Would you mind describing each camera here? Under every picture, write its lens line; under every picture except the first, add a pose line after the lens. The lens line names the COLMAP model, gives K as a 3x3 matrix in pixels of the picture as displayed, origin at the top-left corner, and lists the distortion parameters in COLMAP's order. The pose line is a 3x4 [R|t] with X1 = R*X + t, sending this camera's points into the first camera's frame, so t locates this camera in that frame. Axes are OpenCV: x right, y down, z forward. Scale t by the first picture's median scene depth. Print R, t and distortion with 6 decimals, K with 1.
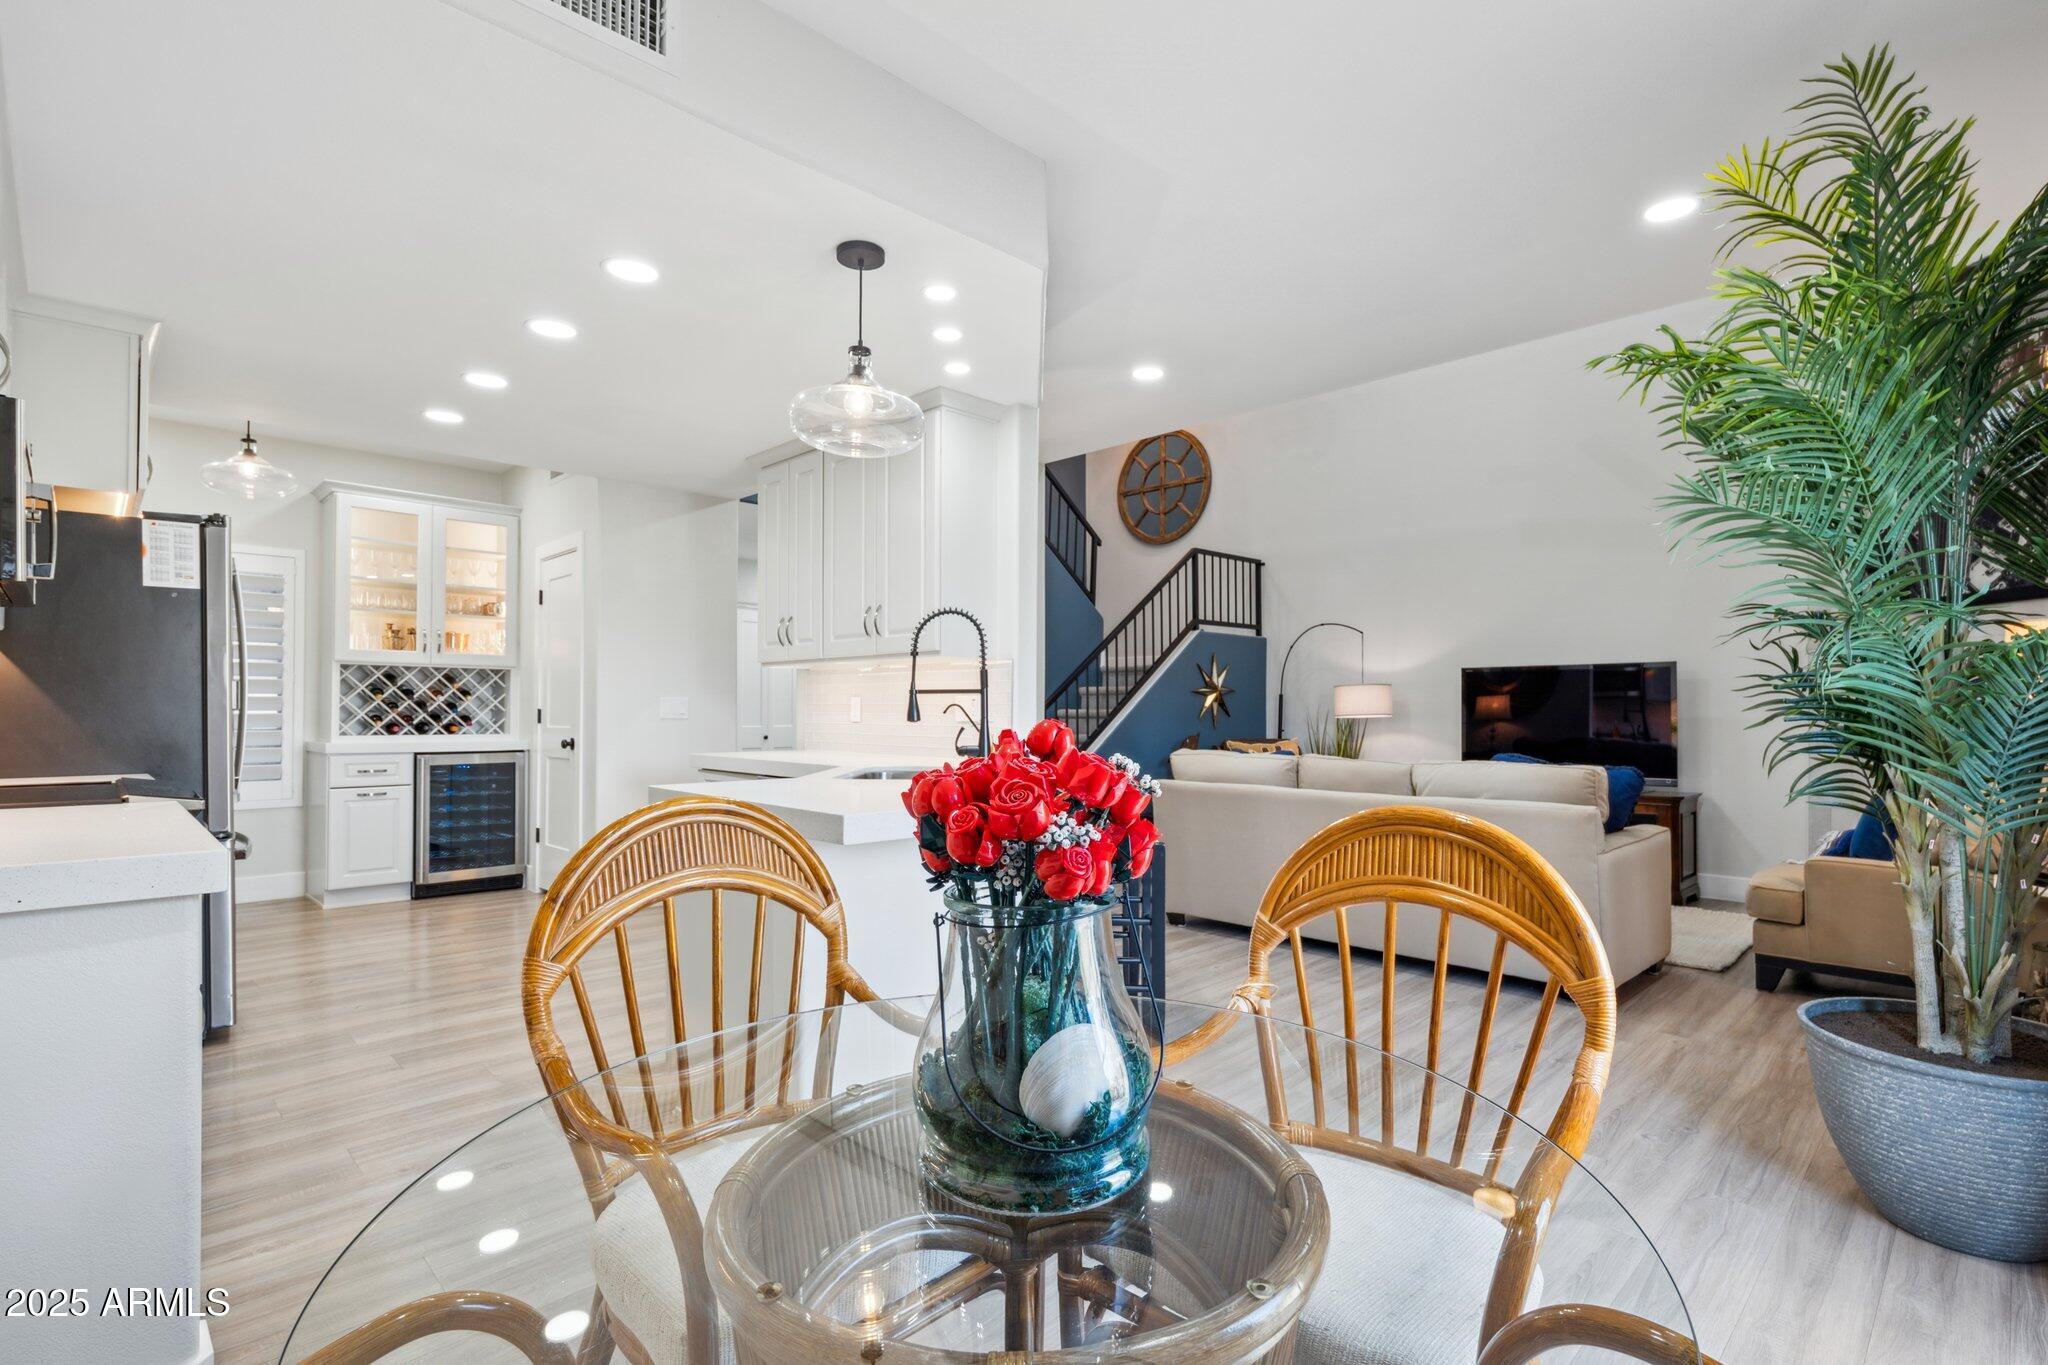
lens RADIAL K [[940.8, 0, 1024.9], [0, 940.8, 688.5], [0, 0, 1]] dist [0.016529, -0.002285]
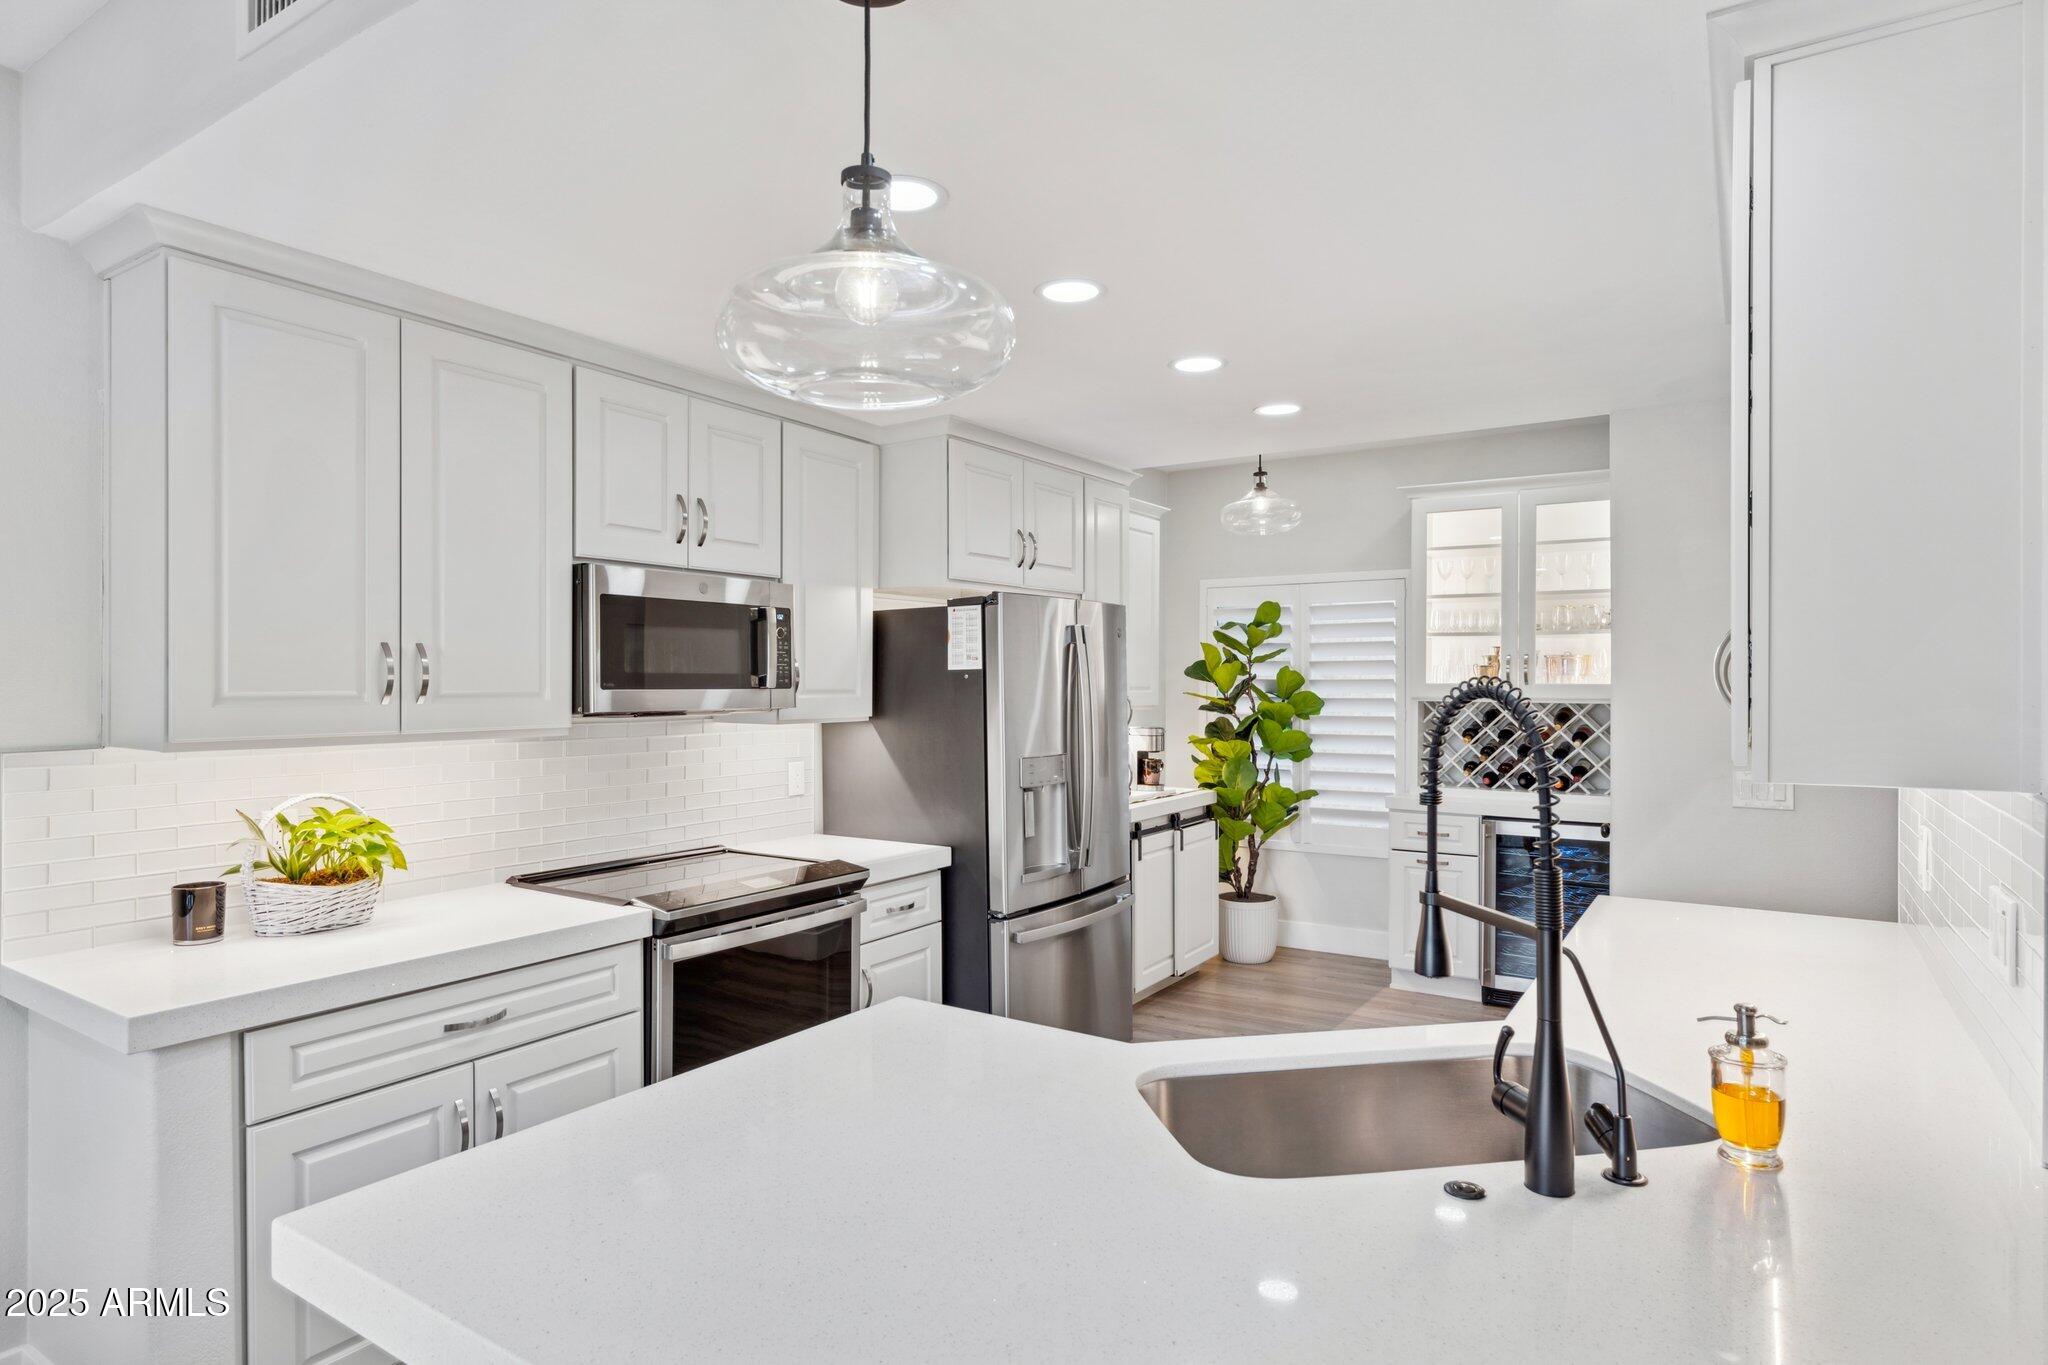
lens RADIAL K [[1121.9, 0, 1024.9], [0, 1121.9, 686.2], [0, 0, 1]] dist [0.002092, 0.000185]
pose [[0.212221, 0.001709, -0.977220, 0.212834], [0.018567, 0.999811, 0.005781, -0.062069], [0.977045, -0.019371, 0.212149, 0.533216]]
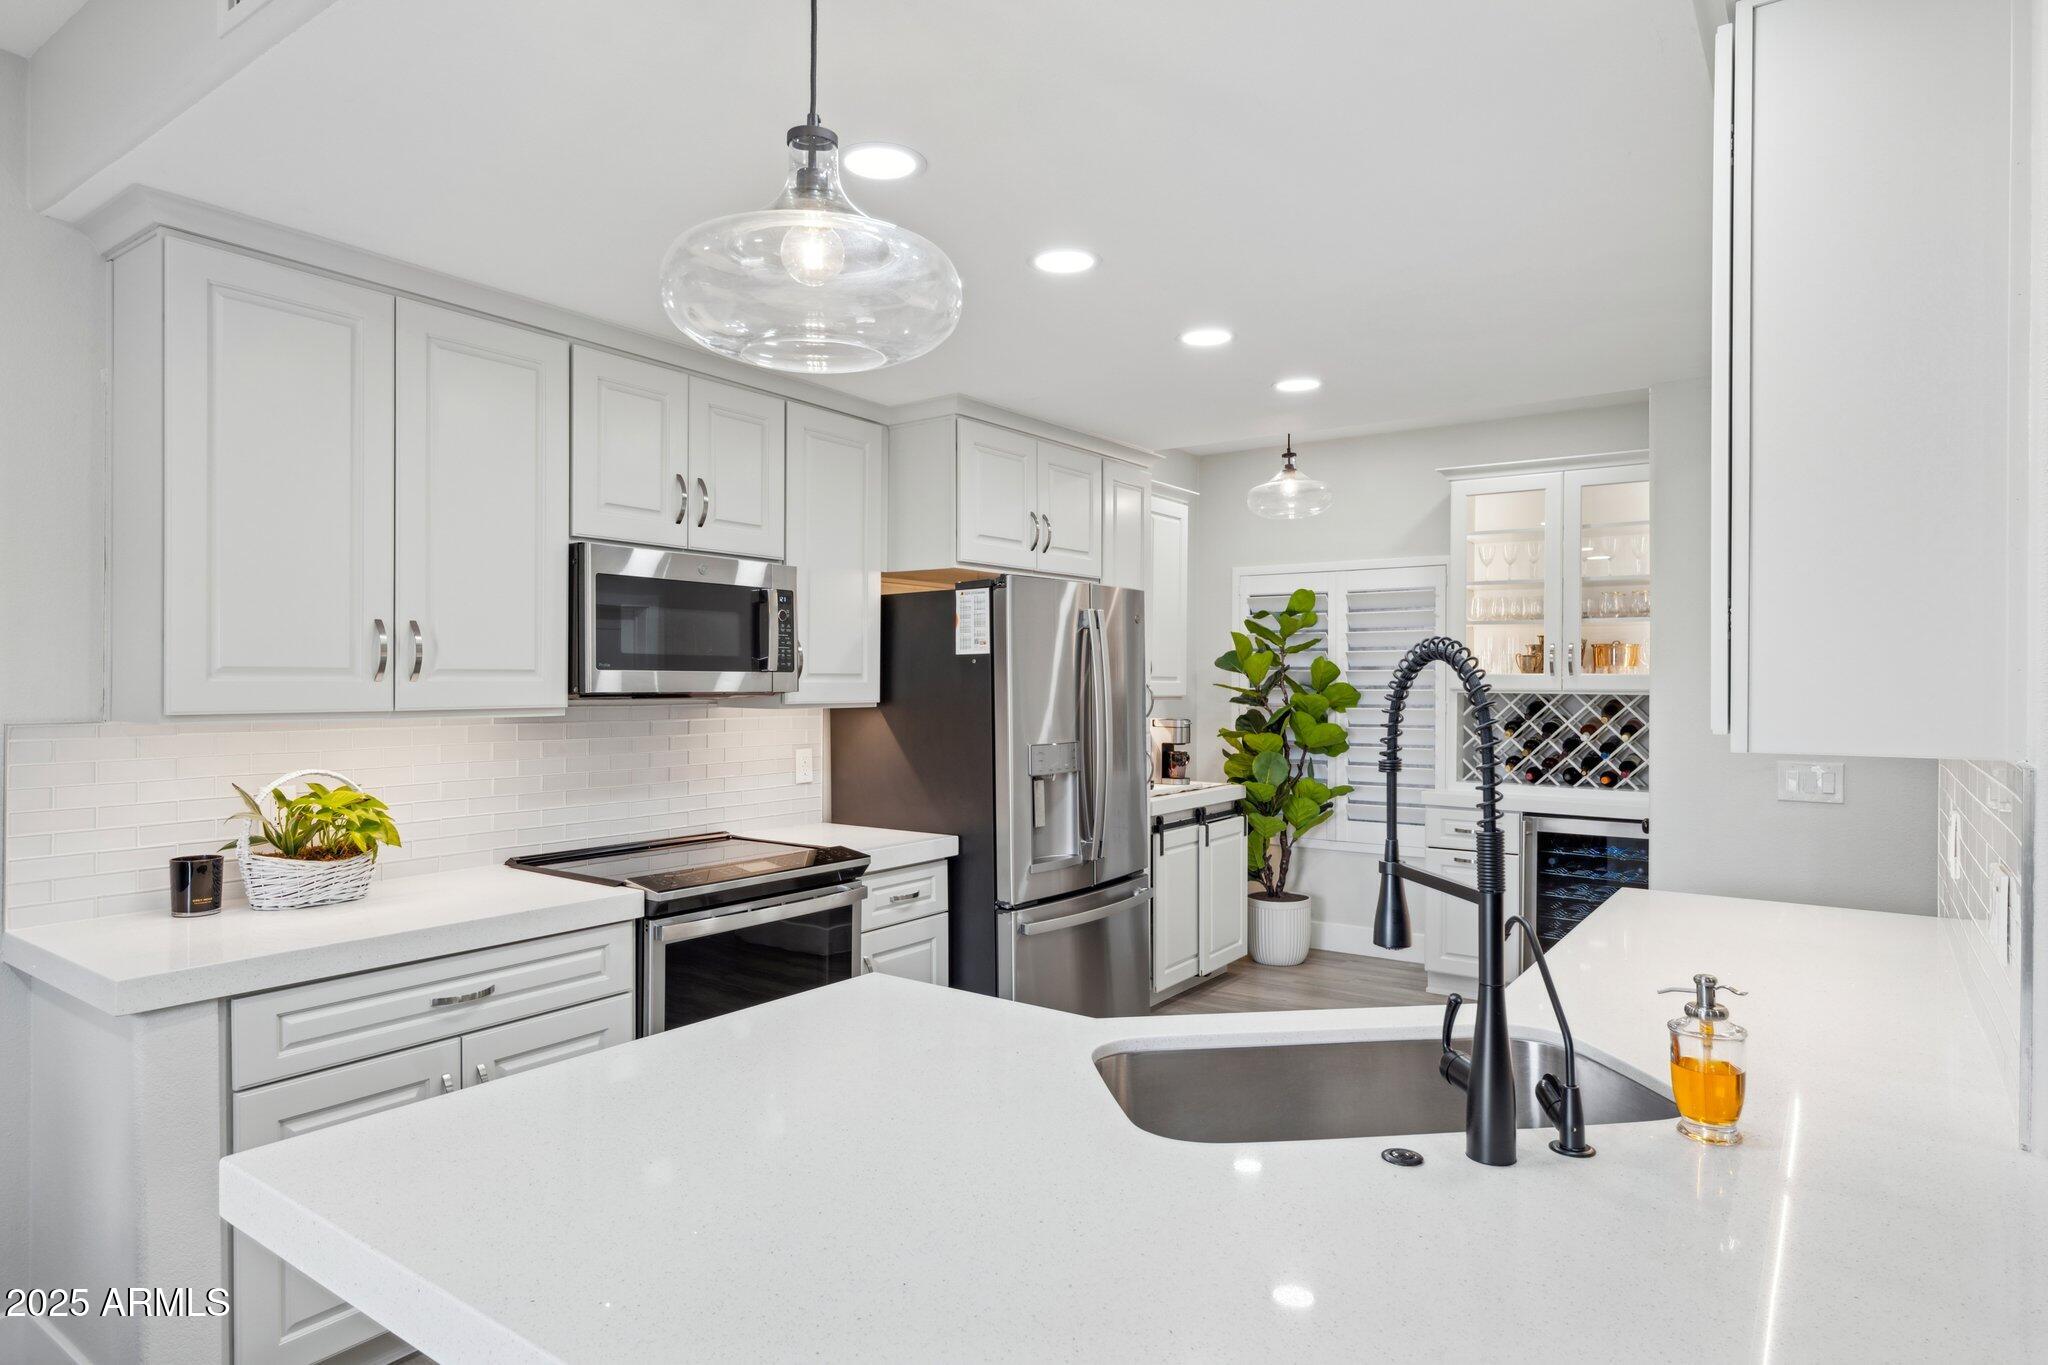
lens RADIAL K [[1163.5, 0, 1023.2], [0, 1163.5, 688.8], [0, 0, 1]] dist [0.000306, 0.000771]
pose [[0.169909, 0.004626, -0.985449, 0.226832], [0.015911, 0.999846, 0.007437, -0.051323], [0.985331, -0.016943, 0.169809, 0.558635]]
